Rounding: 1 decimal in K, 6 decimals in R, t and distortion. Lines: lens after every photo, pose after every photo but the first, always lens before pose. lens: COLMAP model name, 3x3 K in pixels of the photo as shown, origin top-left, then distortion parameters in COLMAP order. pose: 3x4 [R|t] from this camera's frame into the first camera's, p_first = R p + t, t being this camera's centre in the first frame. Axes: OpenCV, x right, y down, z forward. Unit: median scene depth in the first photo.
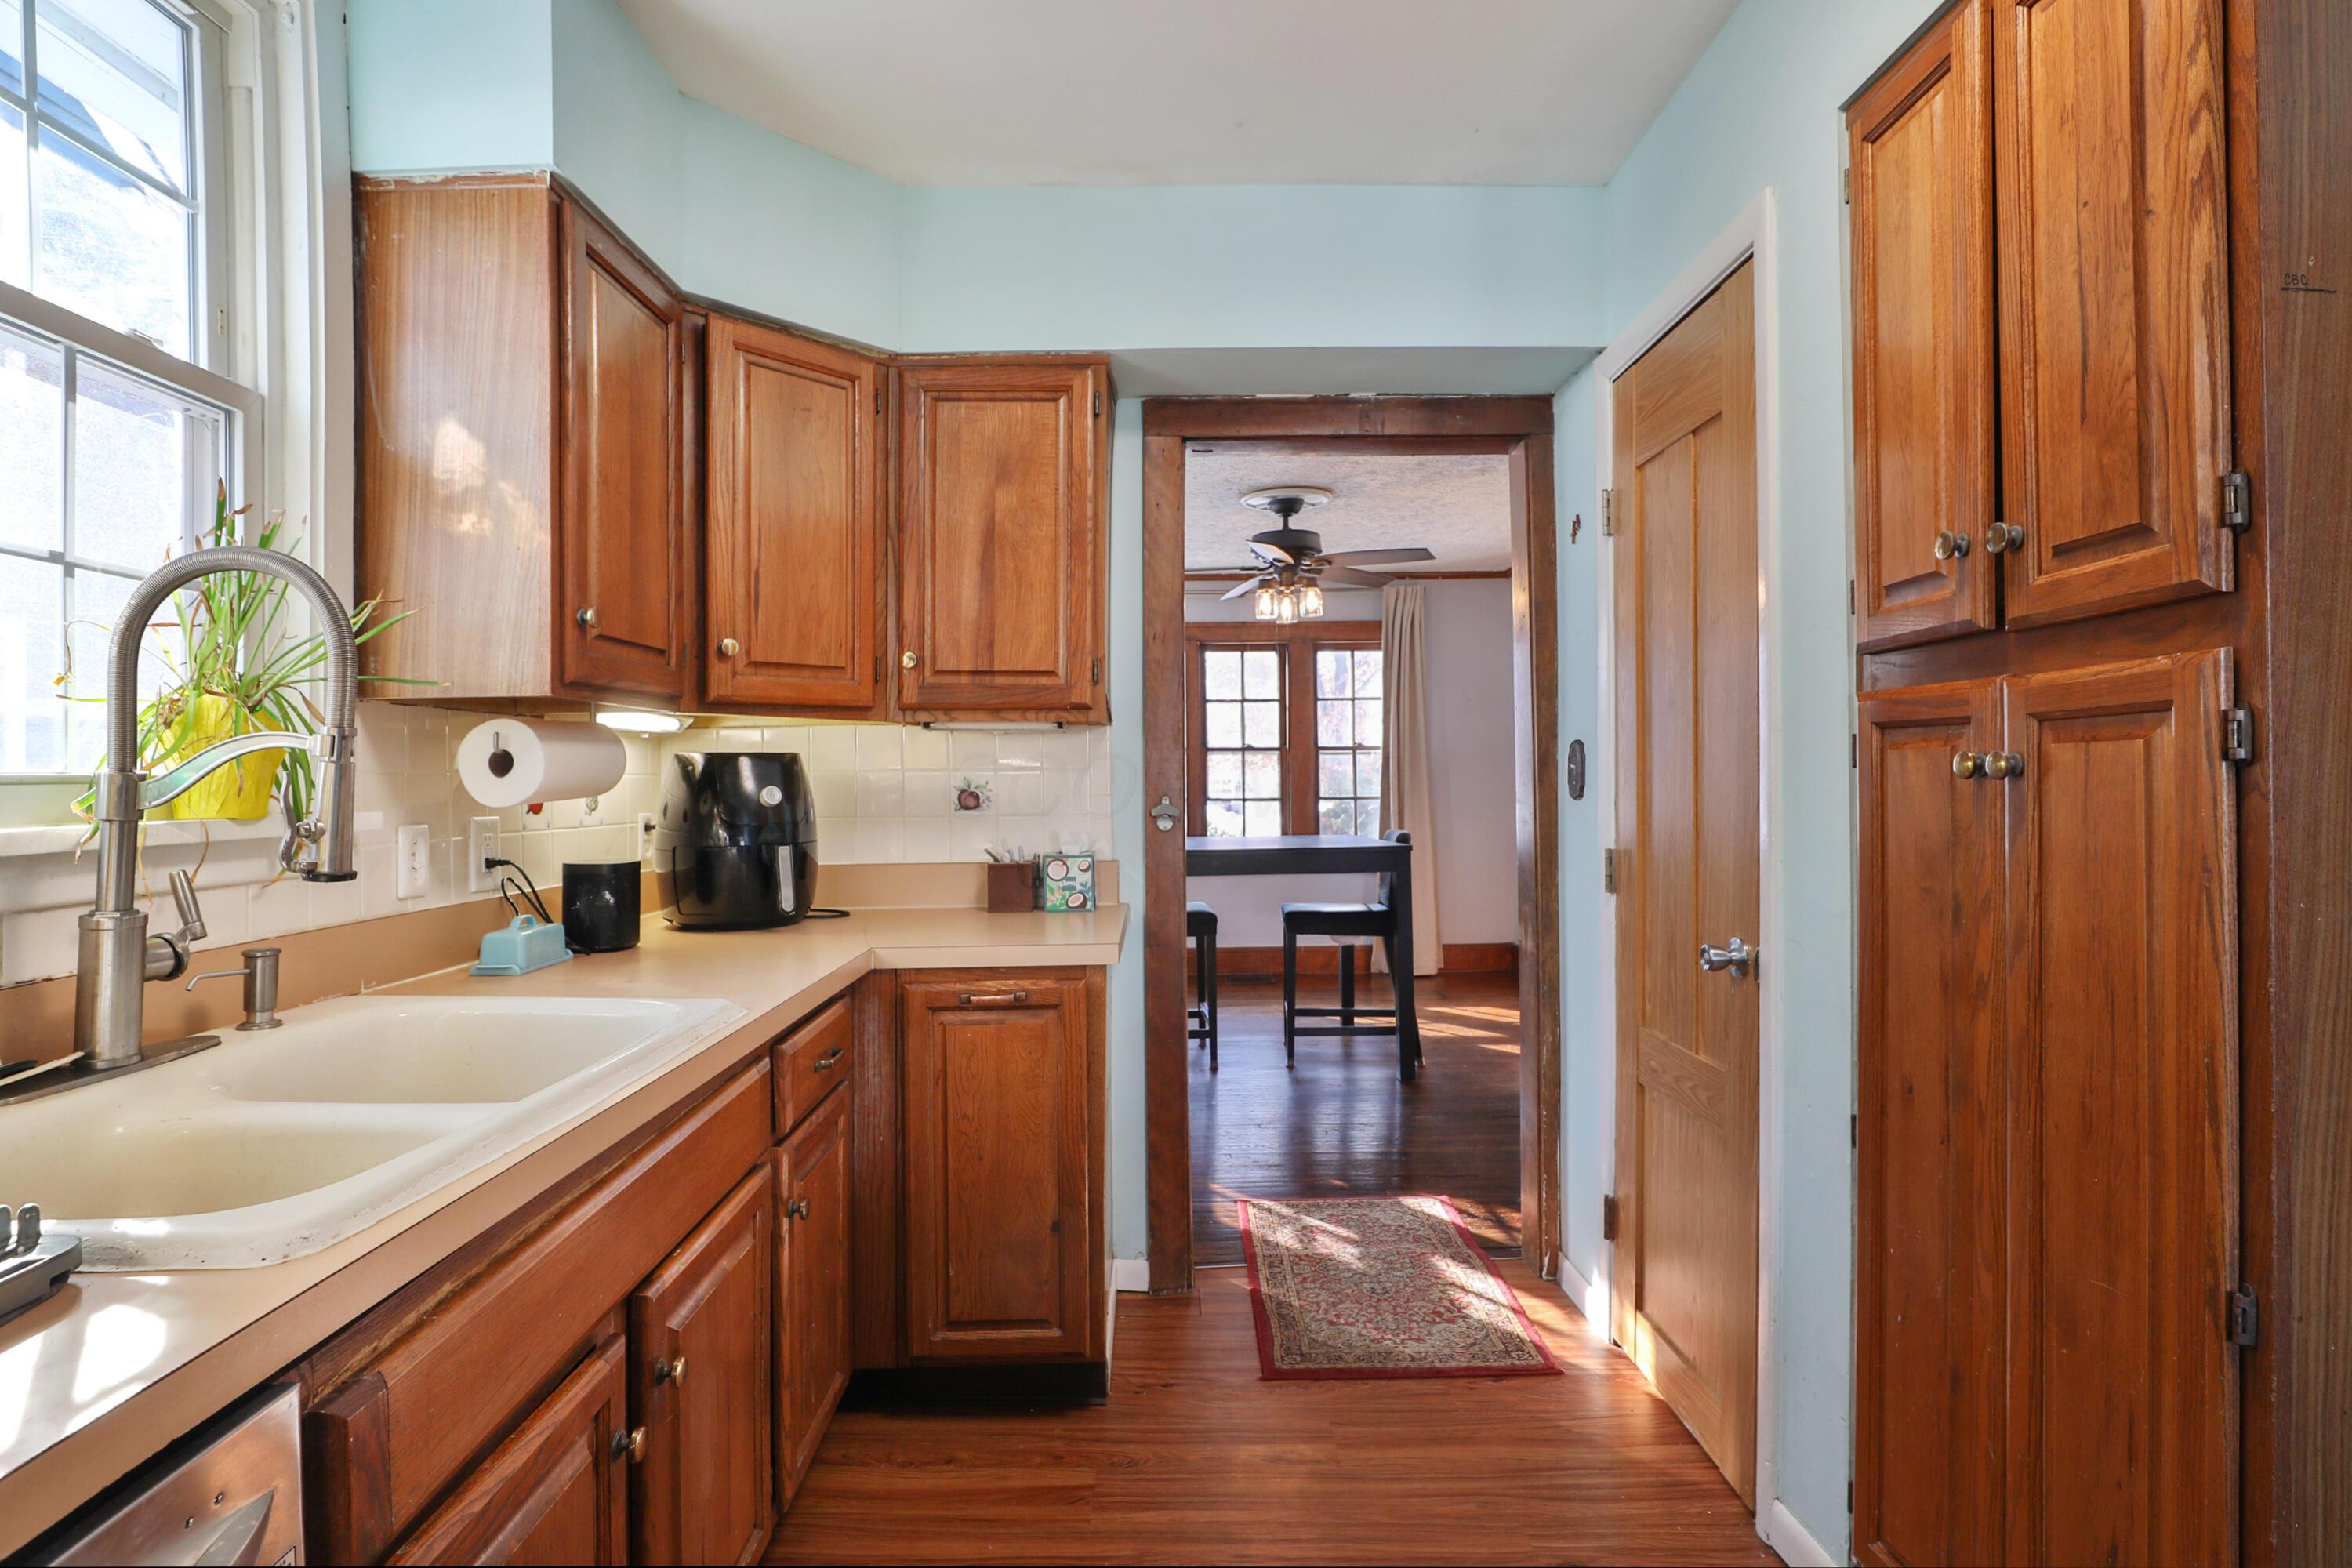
lens RADIAL K [[1186.3, 0, 1169.0], [0, 1186.3, 823.1], [0, 0, 1]] dist [-0.002214, -0.000005]
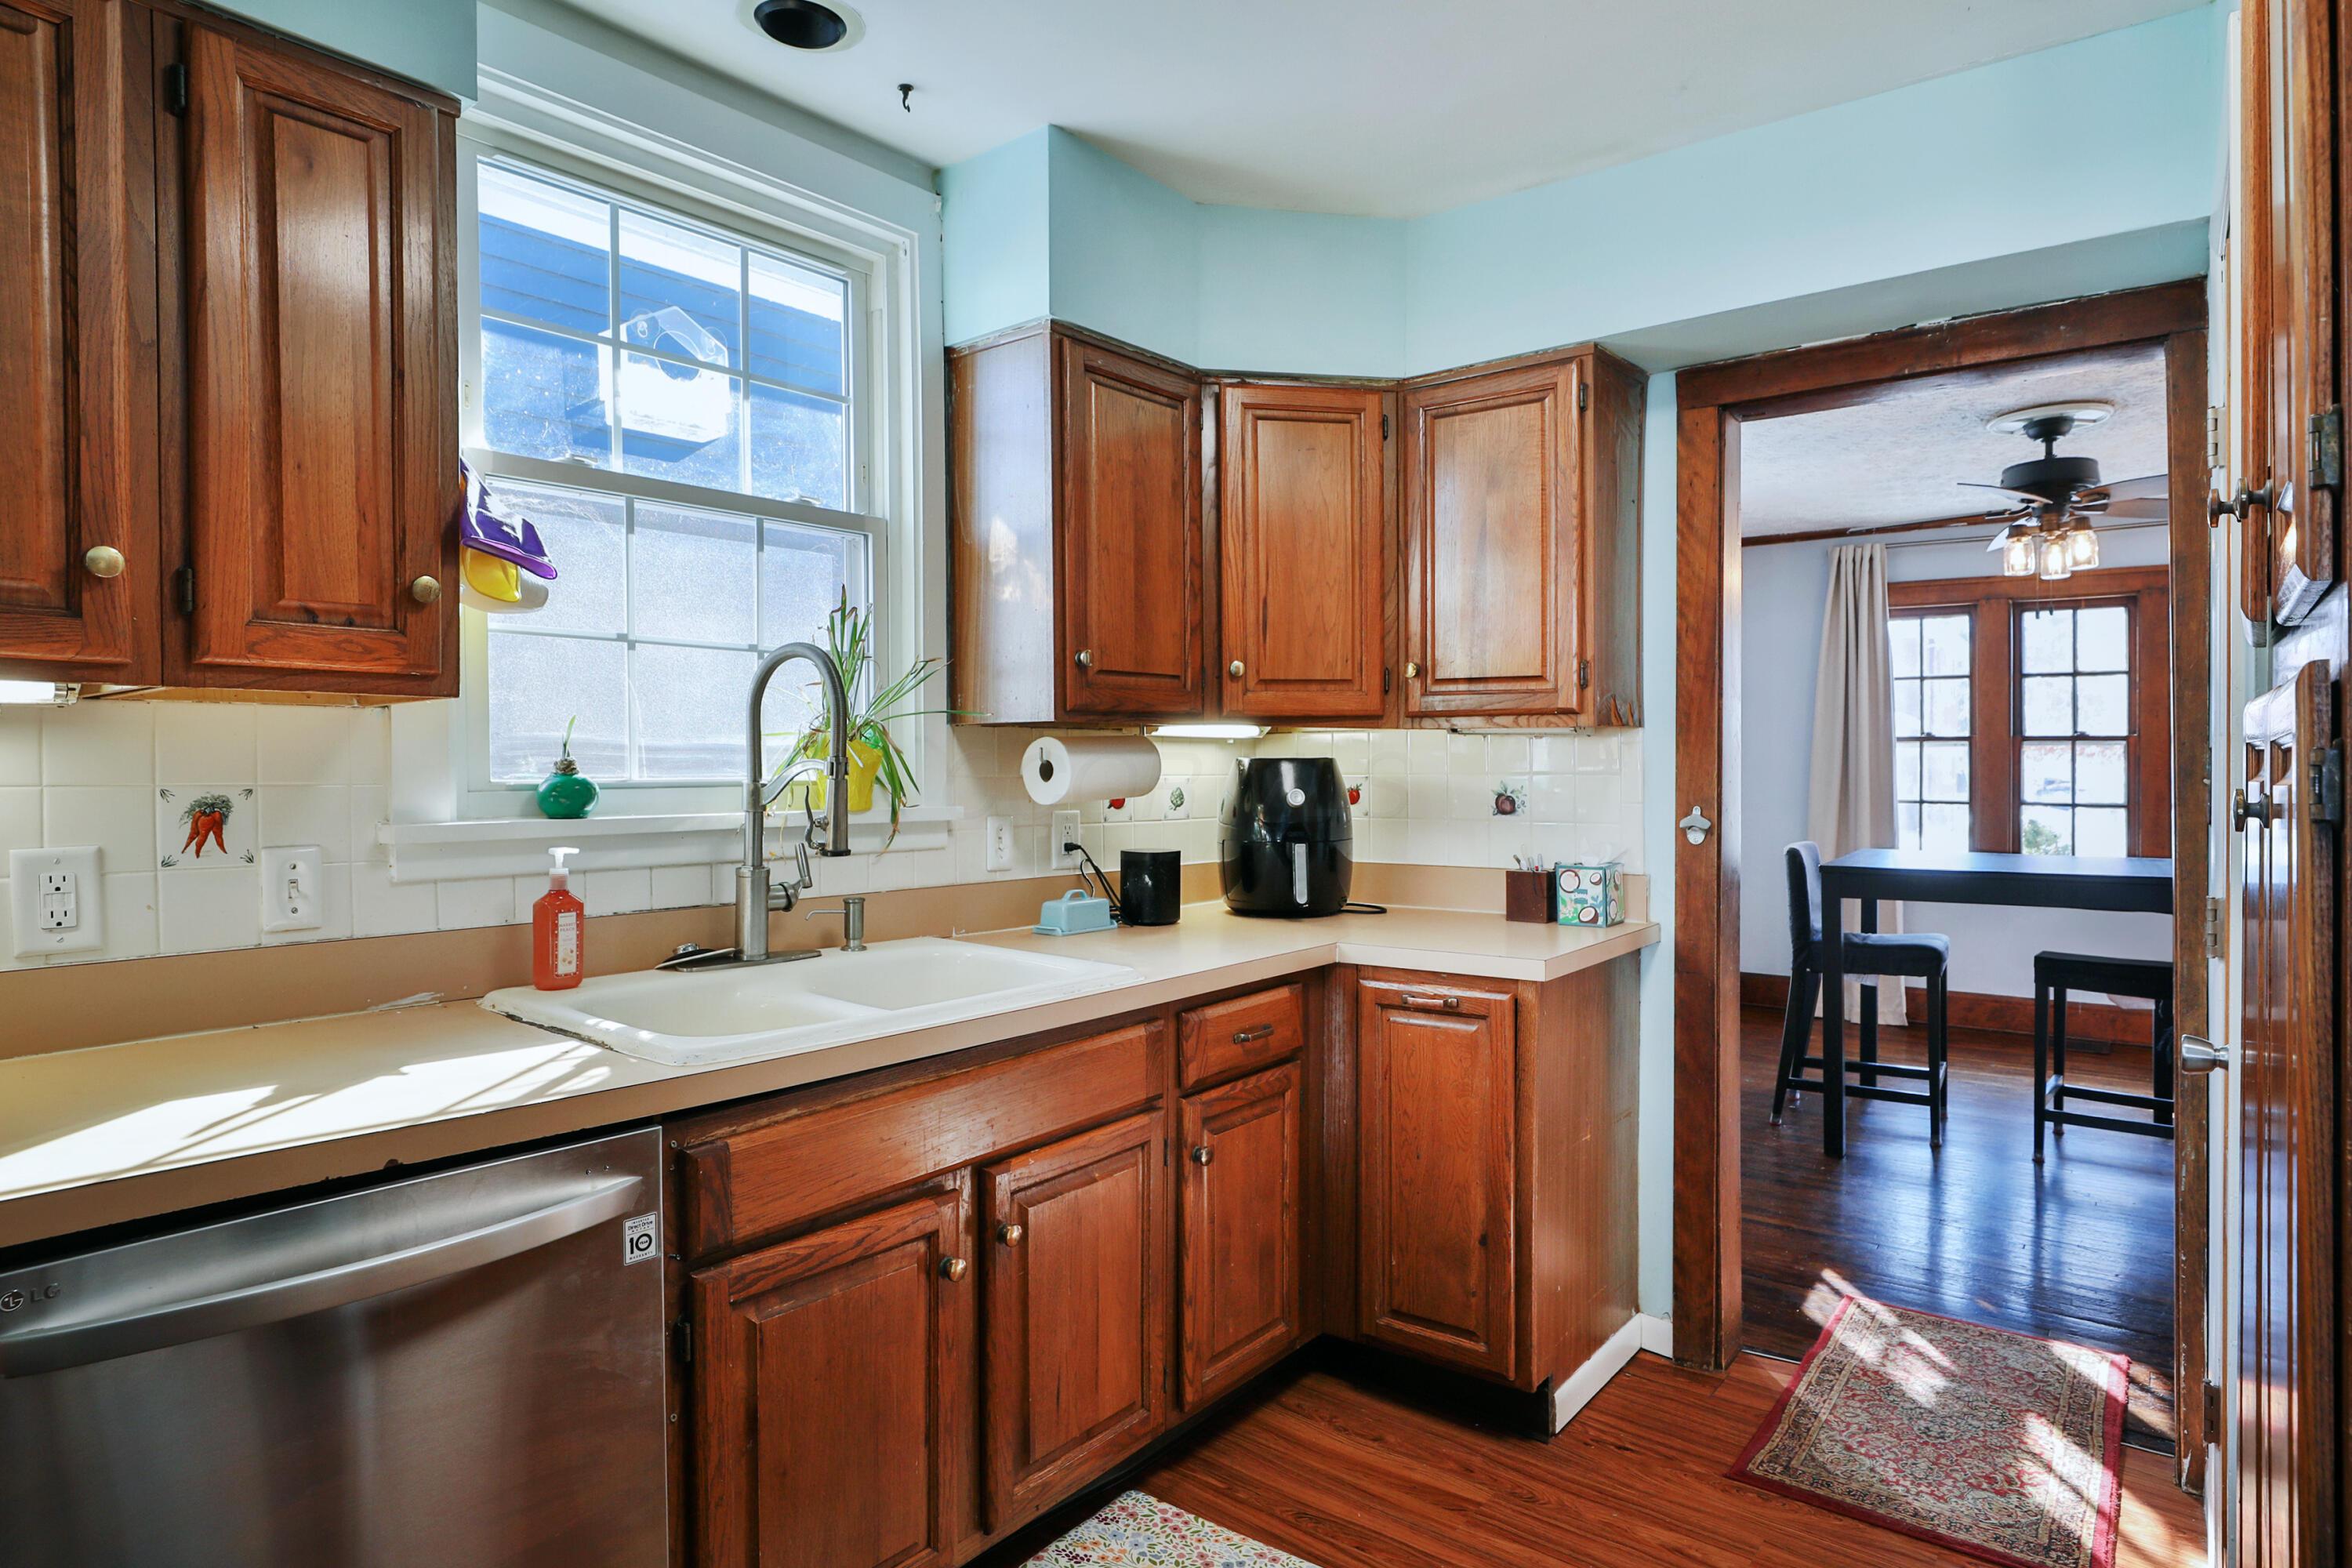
lens RADIAL K [[1345.3, 0, 1176.0], [0, 1345.3, 784.0], [0, 0, 1]] dist [-0.028651, 0.040203]
pose [[0.774155, 0.017335, -0.632759, 0.377476], [-0.030242, 0.999496, -0.009617, -0.020530], [0.632274, 0.026581, 0.774289, -0.037335]]
